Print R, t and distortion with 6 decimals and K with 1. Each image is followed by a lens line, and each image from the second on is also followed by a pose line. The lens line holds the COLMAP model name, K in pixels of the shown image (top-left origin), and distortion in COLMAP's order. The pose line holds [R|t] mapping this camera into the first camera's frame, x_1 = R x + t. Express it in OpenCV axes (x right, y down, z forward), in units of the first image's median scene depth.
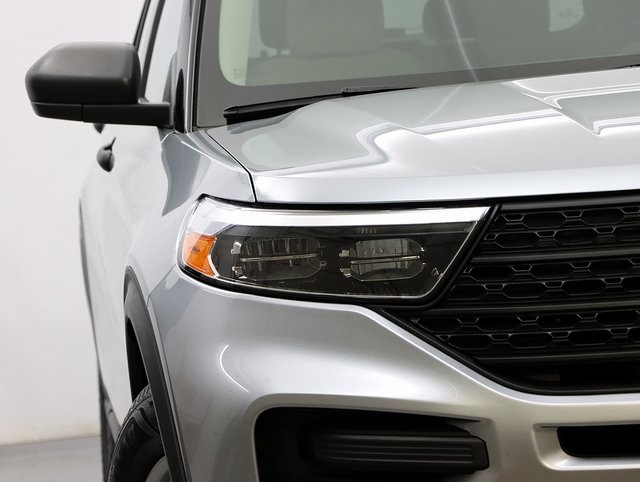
lens RADIAL K [[3161.7, 0, 323.4], [0, 3161.7, 238.9], [0, 0, 1]] dist [1.177602, 0.000000]
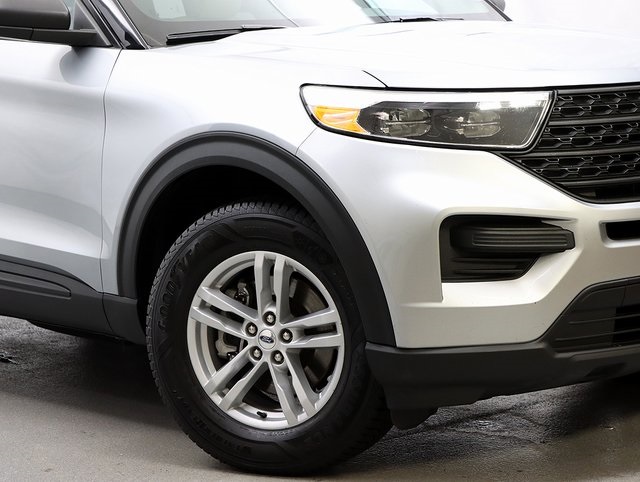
lens RADIAL K [[1618.9, 0, 317.9], [0, 1618.9, 239.5], [0, 0, 1]] dist [0.244674, 0.000000]
pose [[0.807512, -0.018831, 0.589550, -0.548441], [-0.003794, 0.999304, 0.037116, 0.035890], [-0.589838, -0.032208, 0.806879, 0.391117]]
